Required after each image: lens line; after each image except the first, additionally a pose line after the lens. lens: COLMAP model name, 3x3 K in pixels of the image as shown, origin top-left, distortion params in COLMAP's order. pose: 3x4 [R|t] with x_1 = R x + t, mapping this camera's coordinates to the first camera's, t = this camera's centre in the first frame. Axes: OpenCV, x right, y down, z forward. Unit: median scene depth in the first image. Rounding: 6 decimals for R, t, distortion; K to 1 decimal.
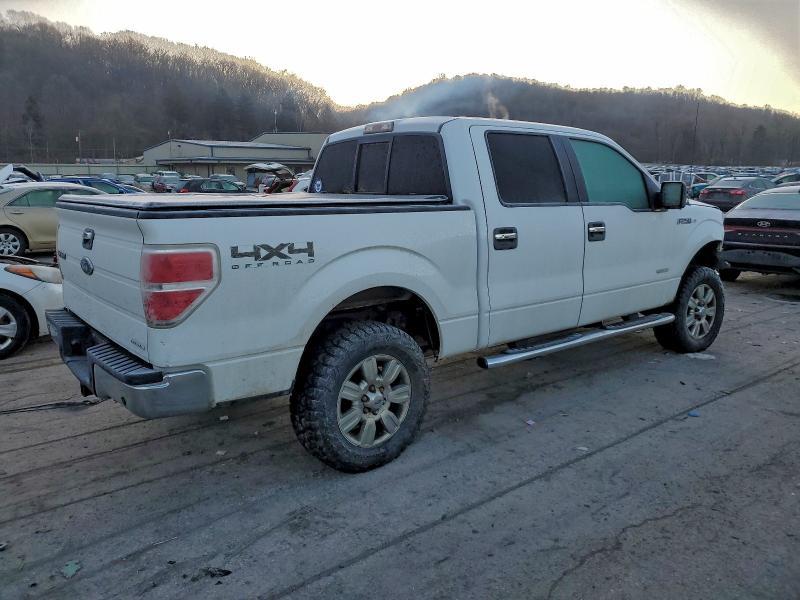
lens RADIAL K [[645.9, 0, 400.5], [0, 645.9, 312.8], [0, 0, 1]] dist [0.020050, -0.004378]
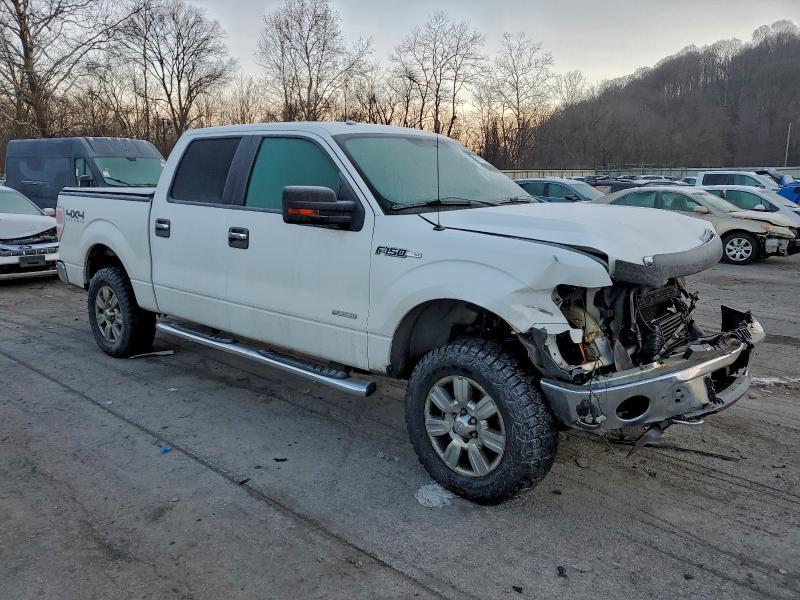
lens RADIAL K [[617.8, 0, 401.8], [0, 617.8, 326.6], [0, 0, 1]] dist [0.031449, 0.007006]
pose [[0.153441, 0.206807, -0.966275, 1.220777], [-0.231483, 0.958168, 0.168313, -0.205812], [0.960662, 0.197850, 0.194895, 1.066421]]
